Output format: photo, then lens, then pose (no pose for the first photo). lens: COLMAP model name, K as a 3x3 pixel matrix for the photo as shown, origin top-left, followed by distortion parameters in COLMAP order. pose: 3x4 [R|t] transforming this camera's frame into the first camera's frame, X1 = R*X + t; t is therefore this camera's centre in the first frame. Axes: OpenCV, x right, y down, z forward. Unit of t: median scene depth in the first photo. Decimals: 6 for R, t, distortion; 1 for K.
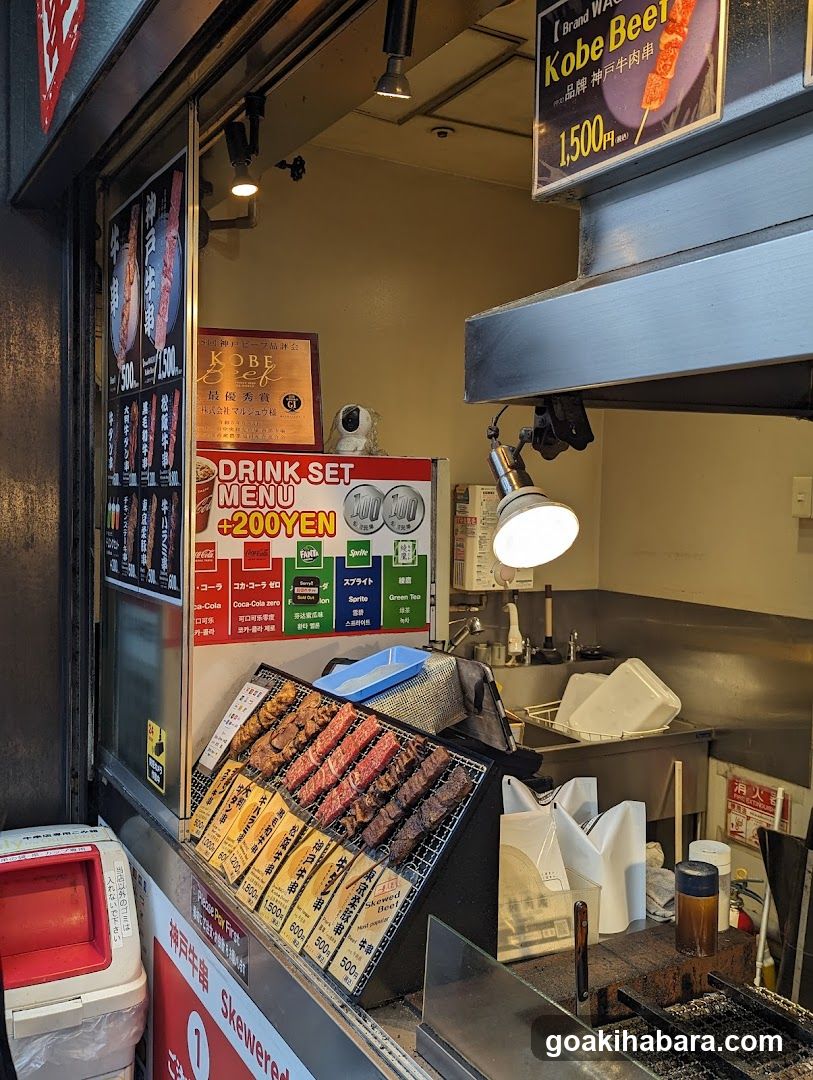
lens RADIAL K [[977.0, 0, 413.5], [0, 977.0, 545.8], [0, 0, 1]] dist [0.009024, -0.019241]
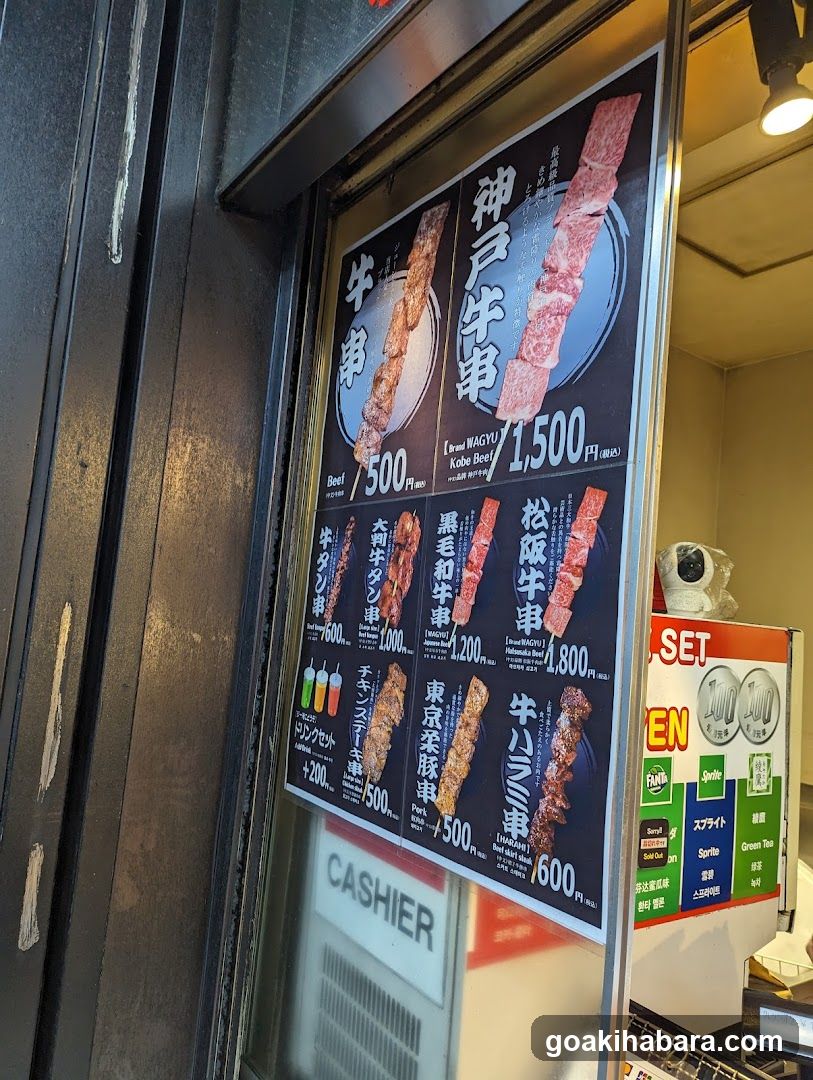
lens RADIAL K [[788.4, 0, 404.3], [0, 788.4, 535.6], [0, 0, 1]] dist [0.042940, -0.021416]
pose [[0.995423, 0.070602, 0.064408, -0.304330], [-0.059327, 0.984889, -0.162706, -0.051017], [-0.074922, 0.158140, 0.984570, 0.499707]]
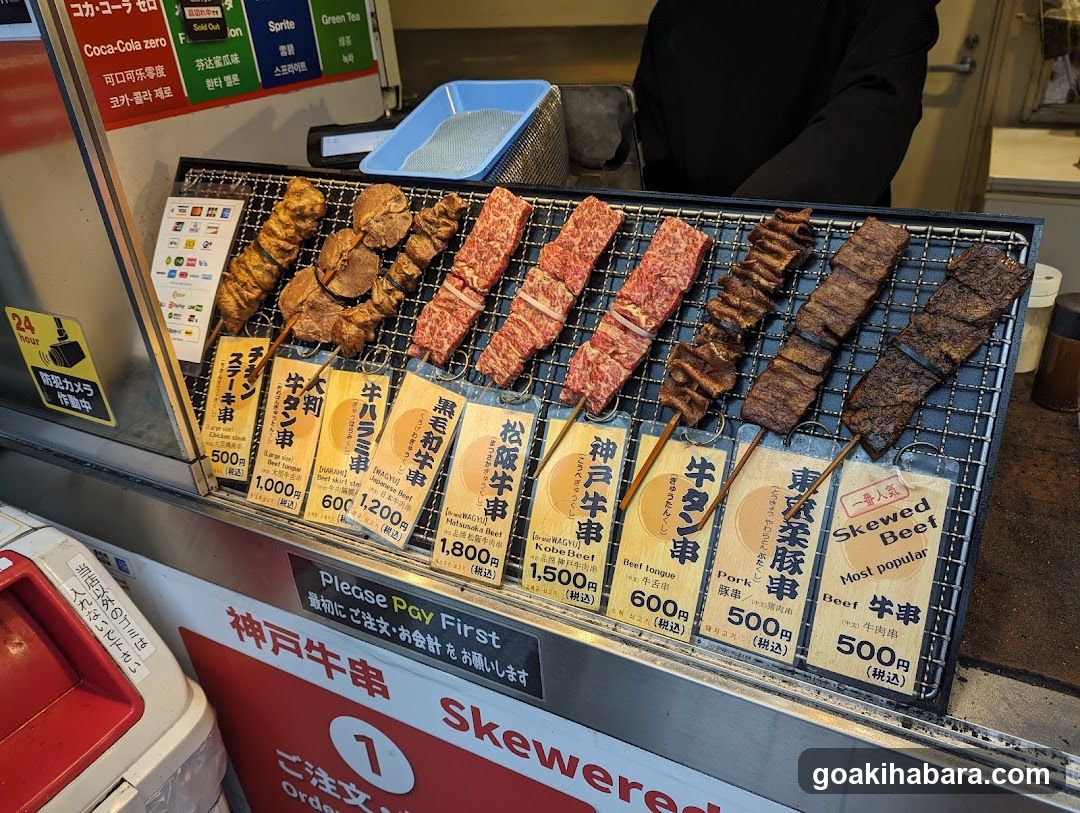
lens RADIAL K [[788.4, 0, 561.4], [0, 788.4, 407.5], [0, 0, 1]] dist [0.042940, -0.021416]
pose [[0.845072, -0.320342, 0.428059, -0.203354], [0.098891, 0.880468, 0.463677, 0.052254], [-0.525427, -0.349509, 0.775738, 0.456605]]
